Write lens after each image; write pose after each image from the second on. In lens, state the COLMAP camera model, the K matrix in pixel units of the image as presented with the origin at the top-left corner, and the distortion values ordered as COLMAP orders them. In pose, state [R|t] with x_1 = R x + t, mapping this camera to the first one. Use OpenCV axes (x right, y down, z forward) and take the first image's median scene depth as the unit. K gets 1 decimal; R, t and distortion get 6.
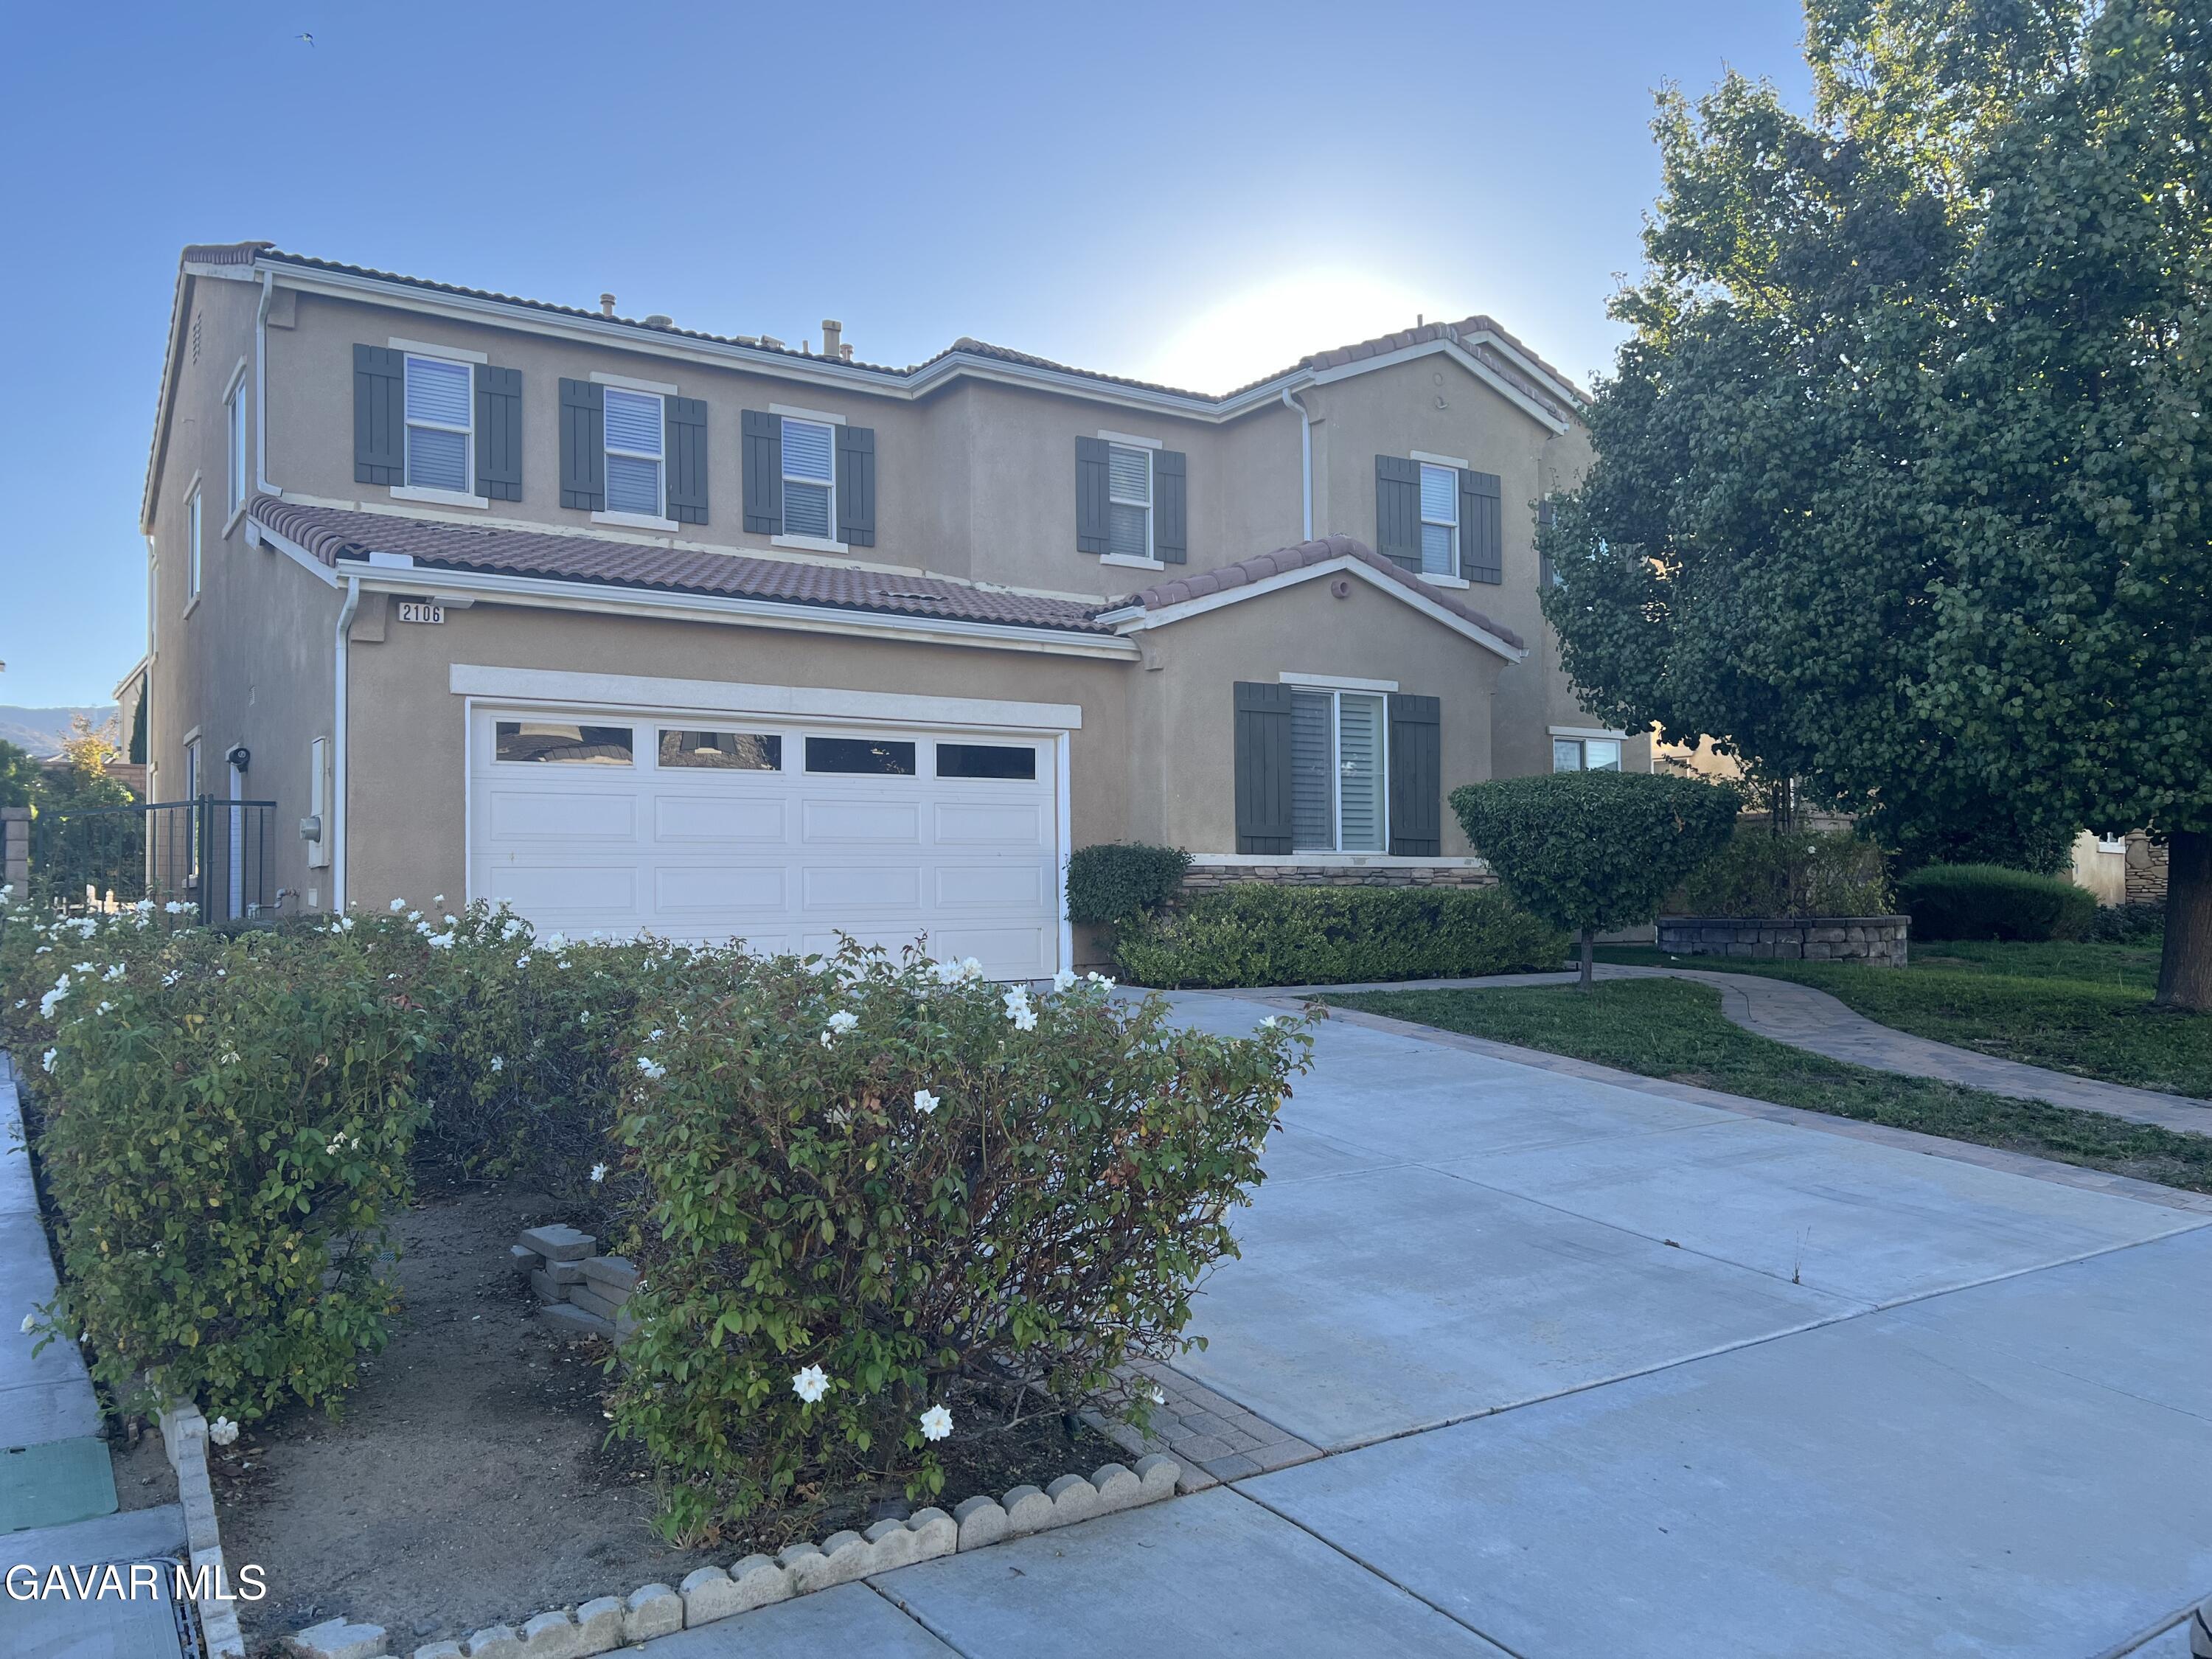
lens RADIAL K [[1676.4, 0, 1106.0], [0, 1676.4, 829.5], [0, 0, 1]] dist [0.032259, -0.000675]
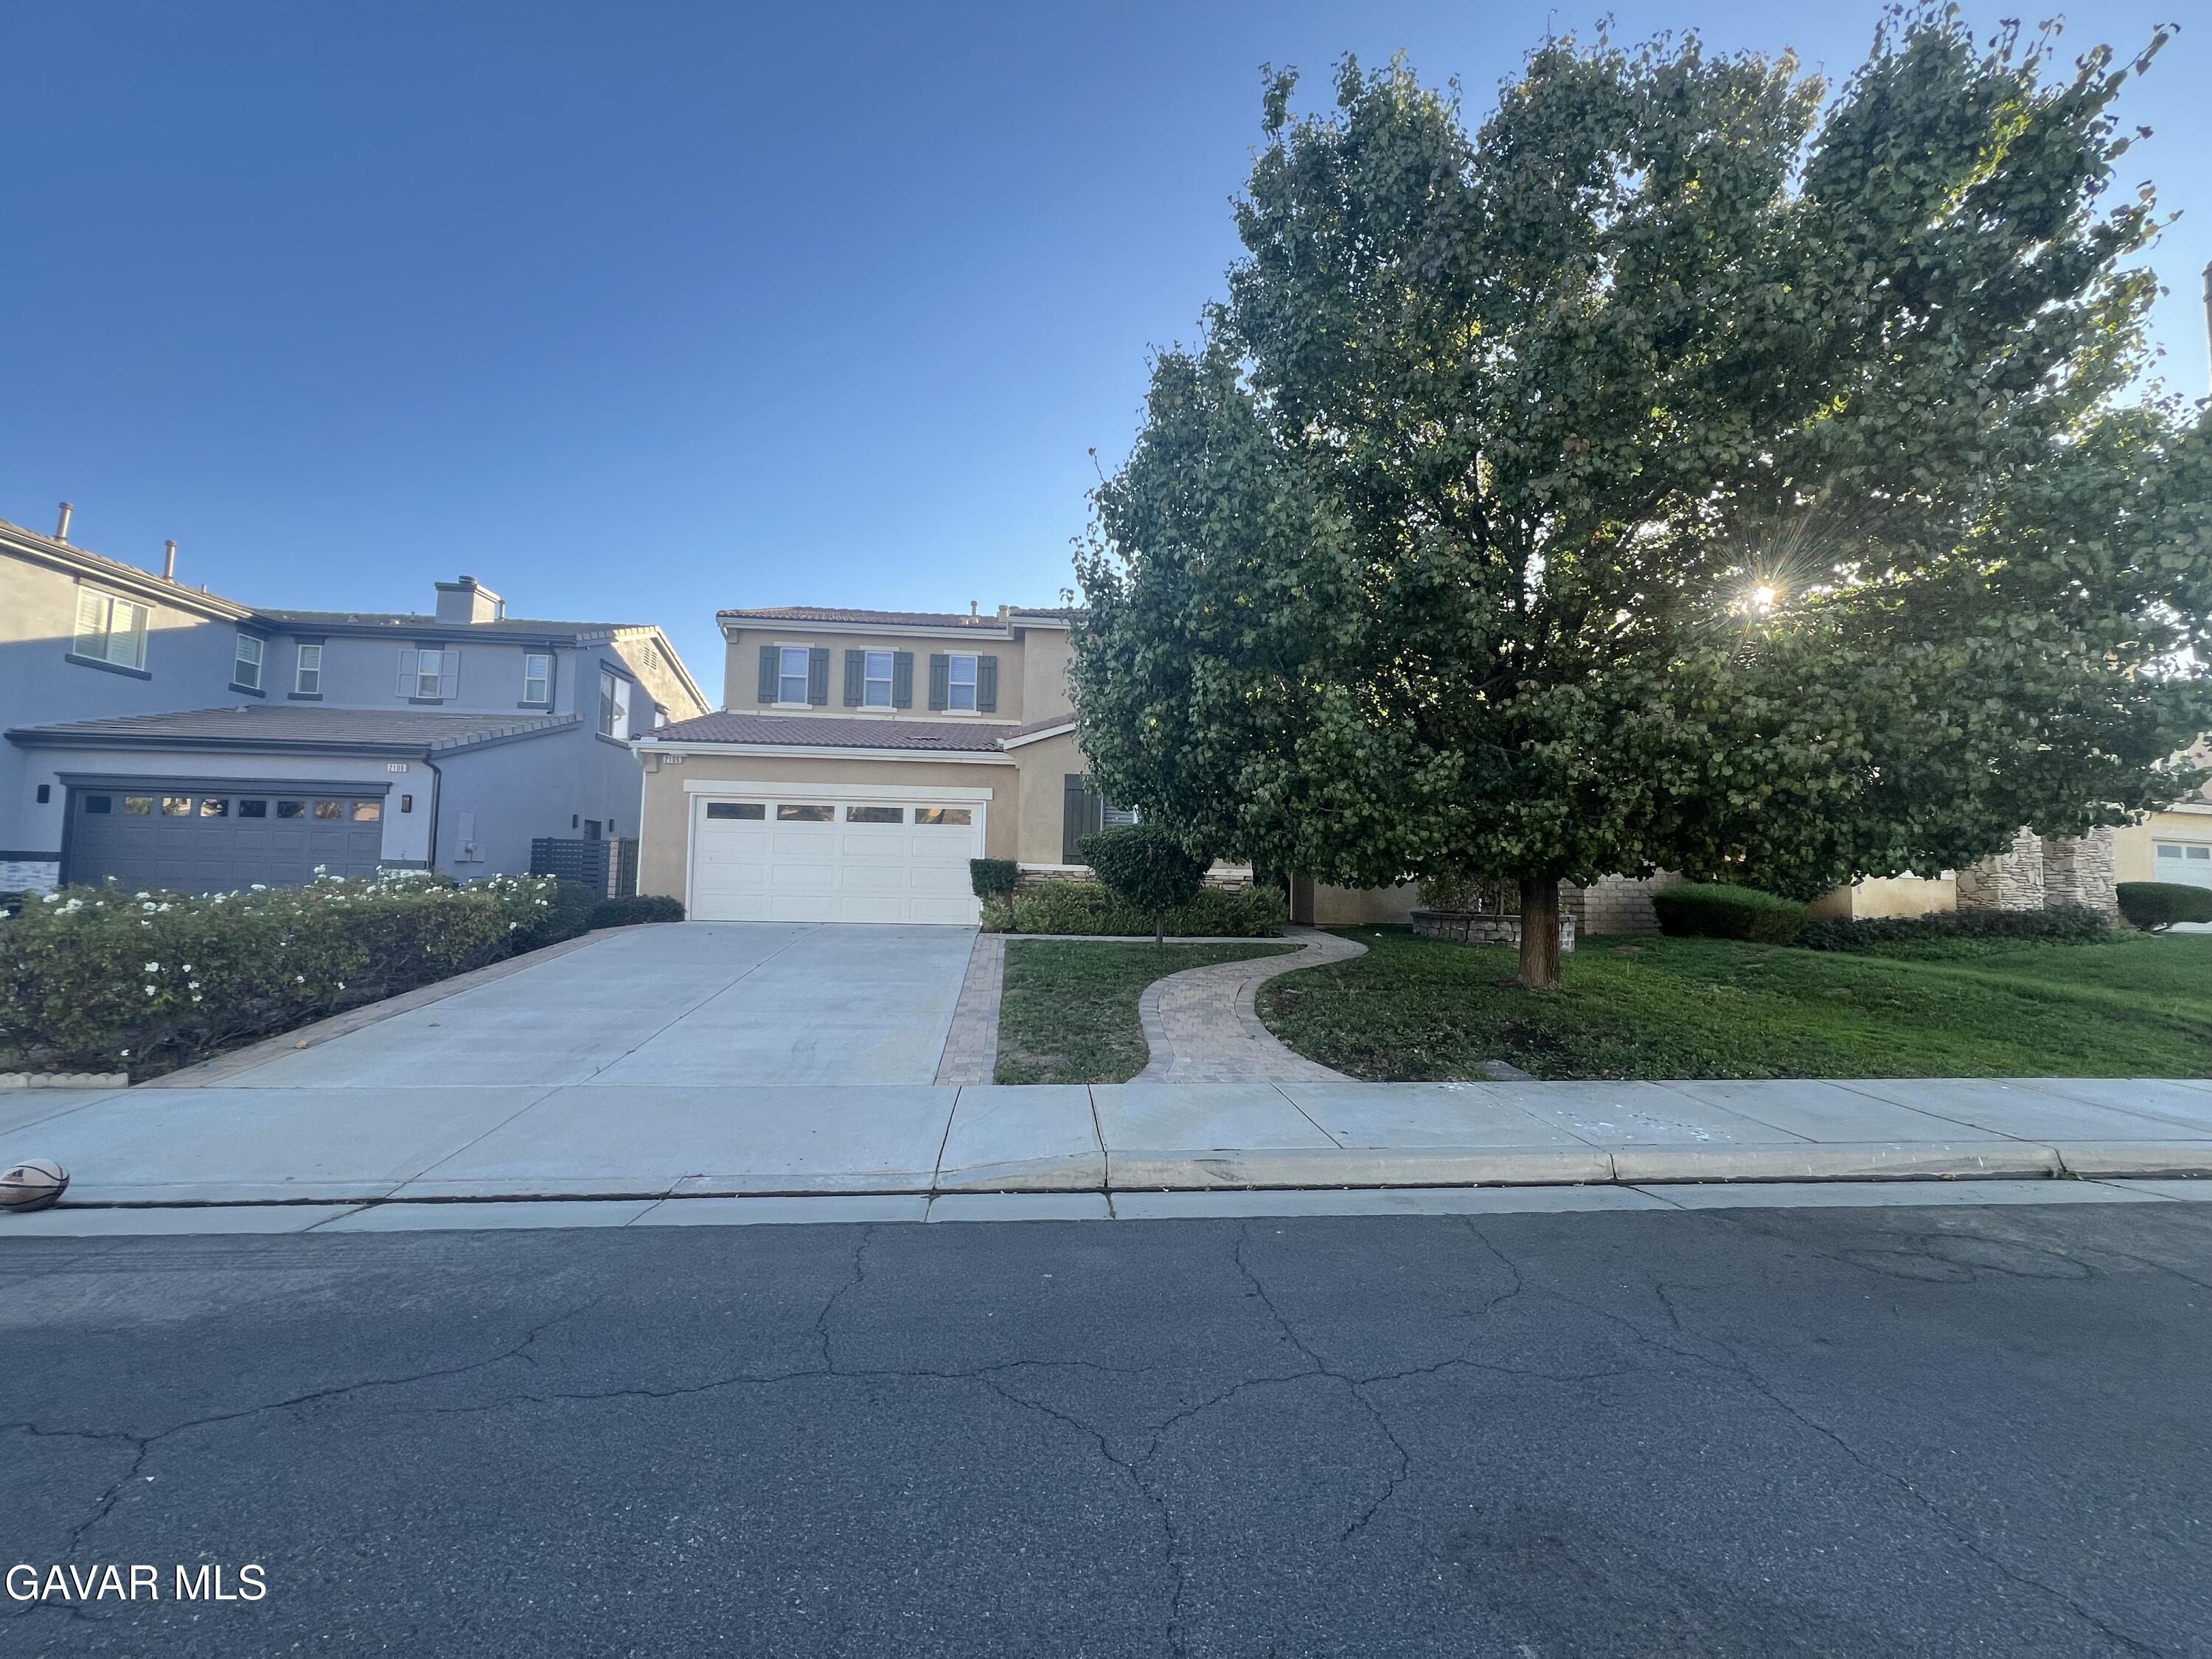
lens RADIAL K [[884.1, 0, 1106.0], [0, 884.1, 829.5], [0, 0, 1]] dist [-0.003410, -0.000249]
pose [[0.871621, 0.004554, -0.490158, 0.597148], [-0.013030, 0.999819, -0.013881, -0.011595], [0.490006, 0.018486, 0.871523, 0.135442]]
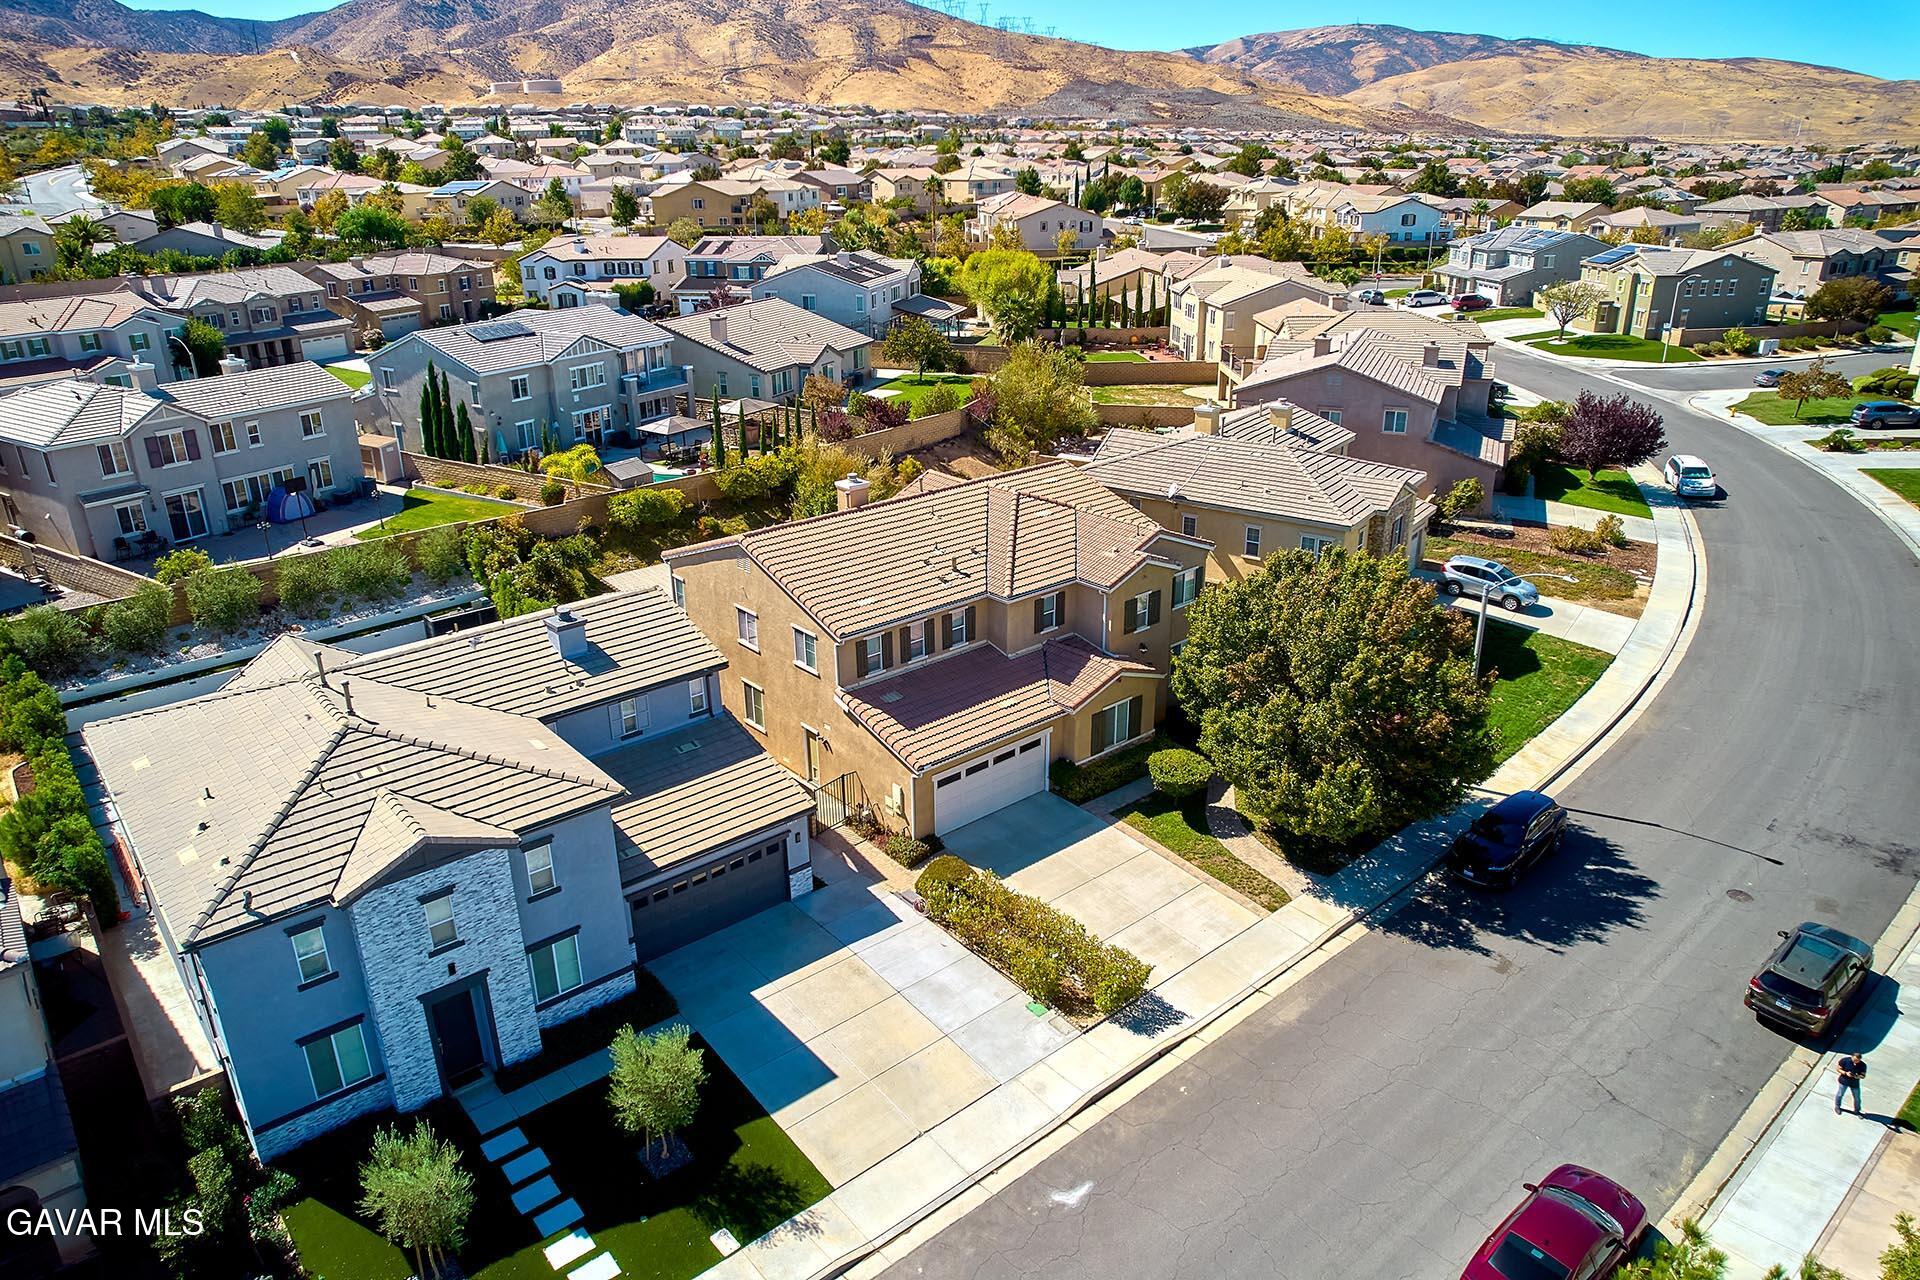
lens RADIAL K [[1287.8, 0, 960.0], [0, 1287.8, 640.0], [0, 0, 1]] dist [-0.075398, 0.067455]
pose [[0.993144, -0.035432, 0.111403, -0.518931], [-0.013460, 0.911964, 0.410050, -1.387190], [-0.116124, -0.408738, 0.905234, -1.471922]]
